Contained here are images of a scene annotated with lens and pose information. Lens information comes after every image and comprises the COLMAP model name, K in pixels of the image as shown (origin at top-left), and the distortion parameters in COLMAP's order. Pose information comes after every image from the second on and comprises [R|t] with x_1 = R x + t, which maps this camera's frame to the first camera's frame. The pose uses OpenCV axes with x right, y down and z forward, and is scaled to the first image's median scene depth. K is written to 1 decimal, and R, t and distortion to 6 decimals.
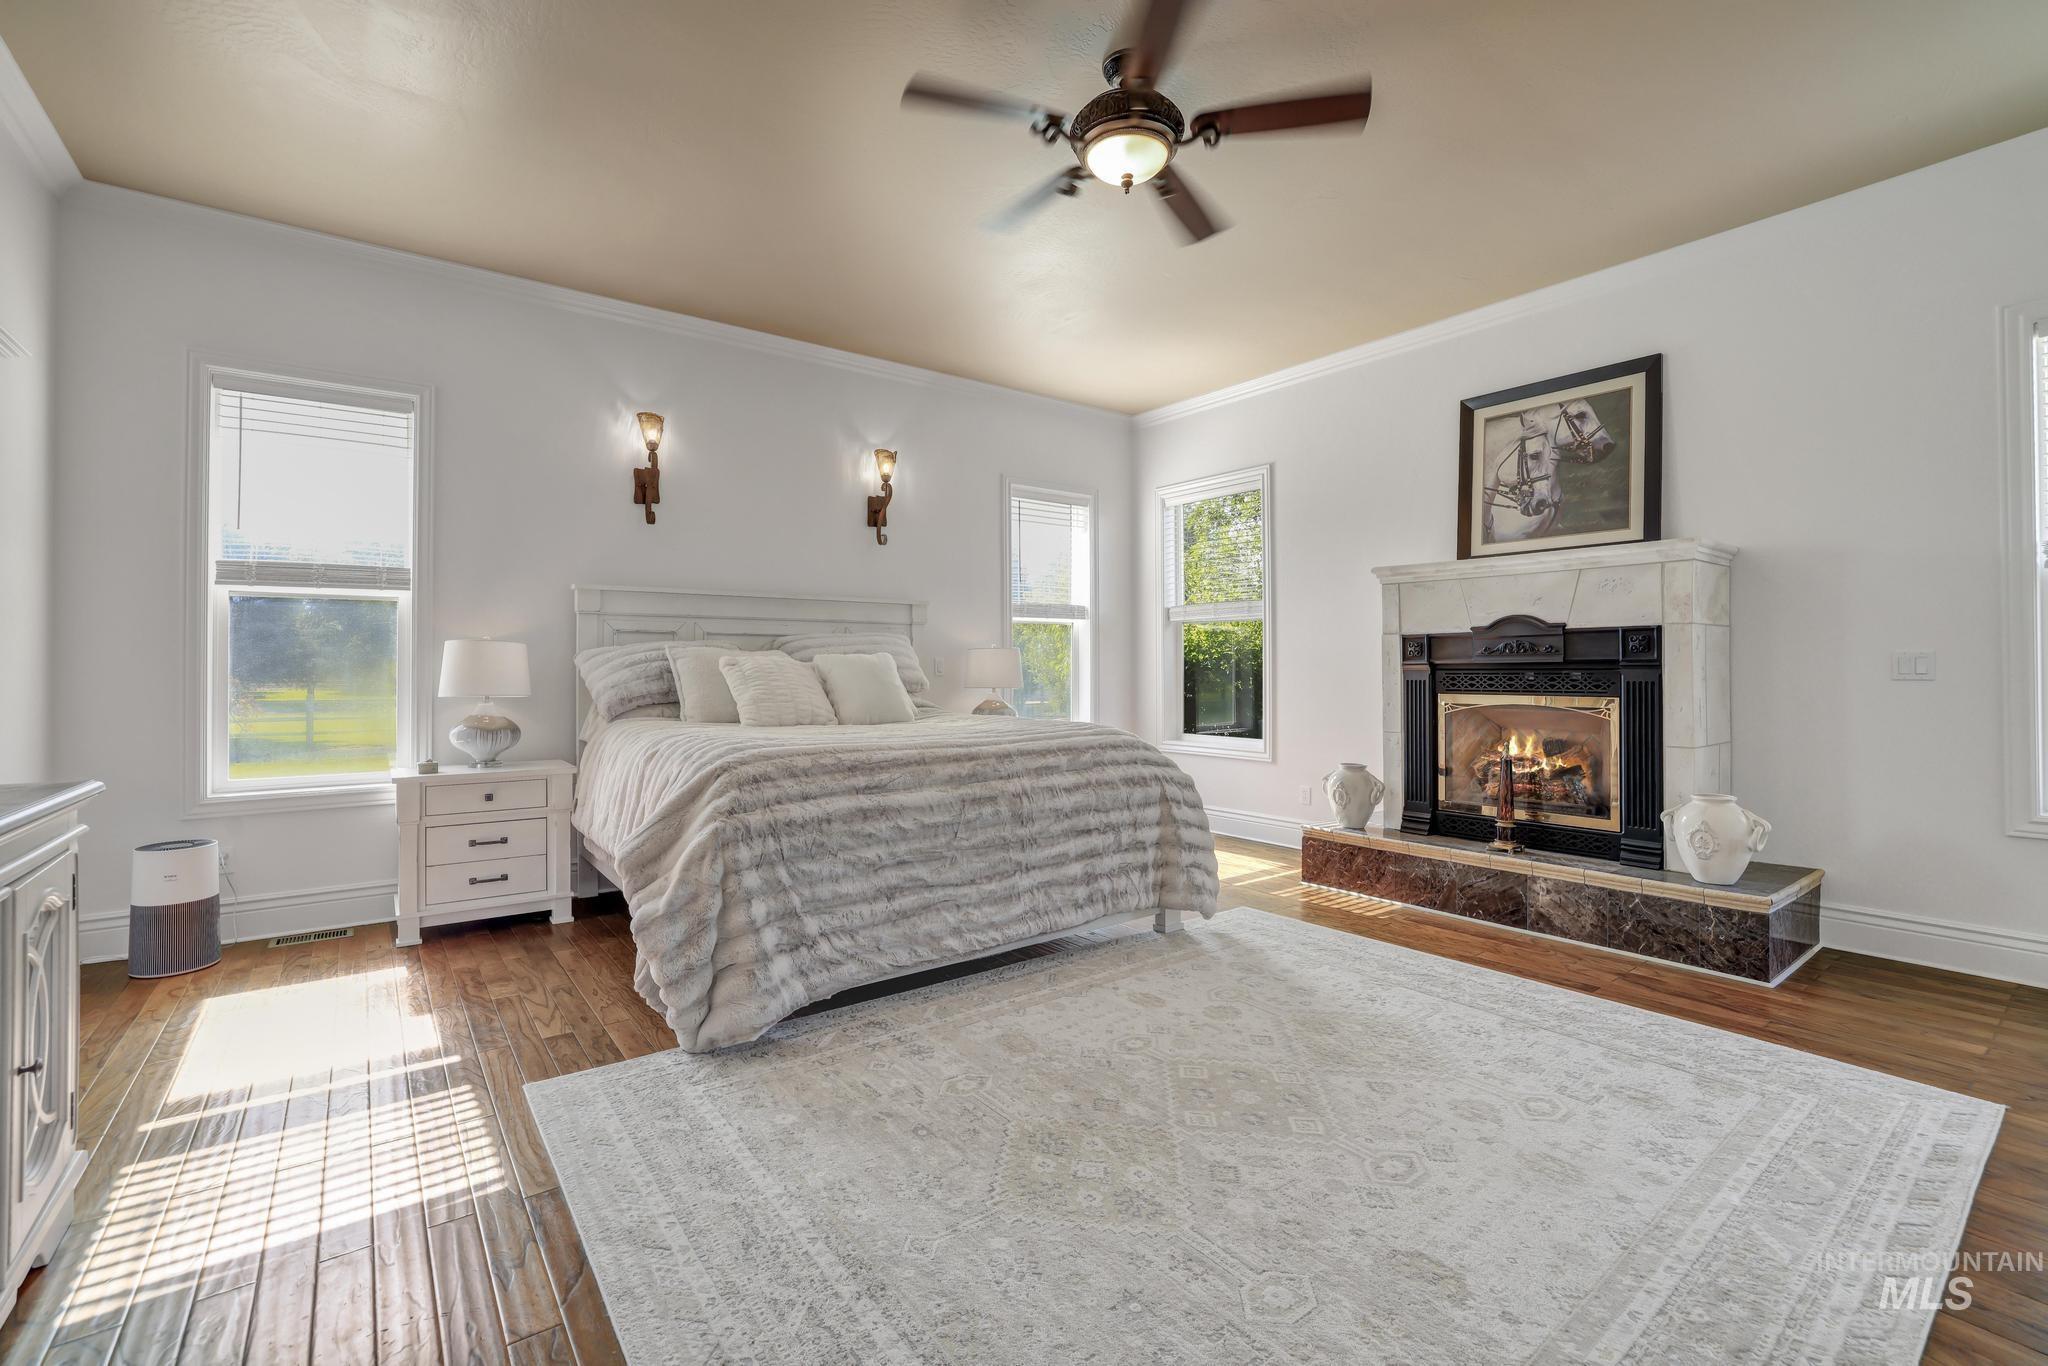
lens RADIAL K [[908.2, 0, 1002.0], [0, 908.2, 648.3], [0, 0, 1]] dist [-0.041934, 0.013300]
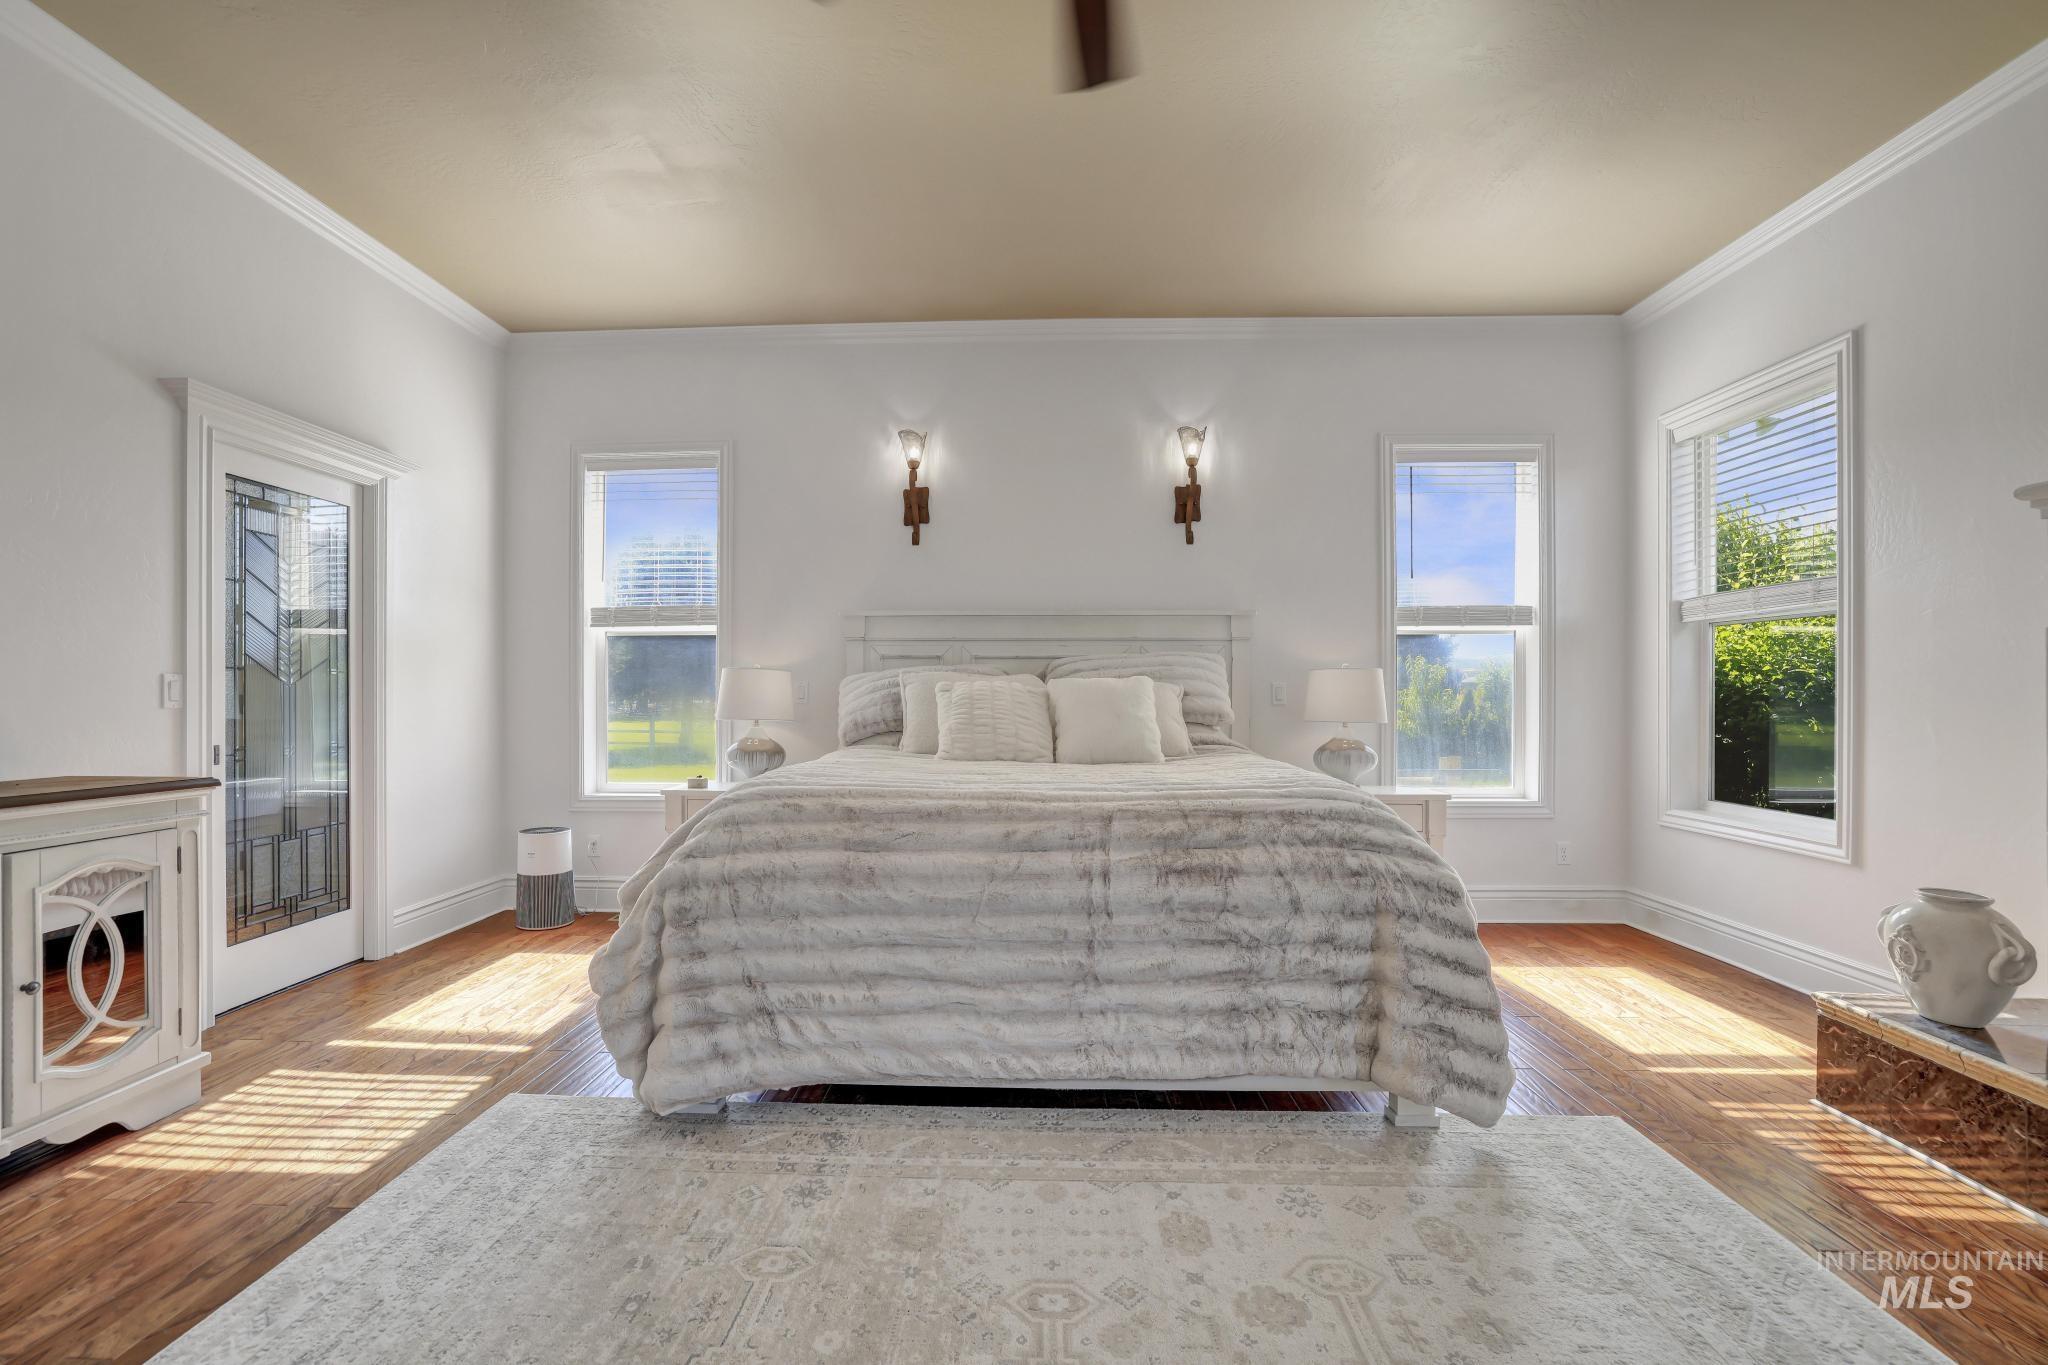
lens RADIAL K [[908.2, 0, 976.0], [0, 908.2, 697.7], [0, 0, 1]] dist [-0.041934, 0.013300]
pose [[0.765612, 0.005792, -0.643276, 0.322727], [0.011107, 0.999691, 0.022220, 0.005529], [0.643206, -0.024156, 0.765312, 0.325659]]
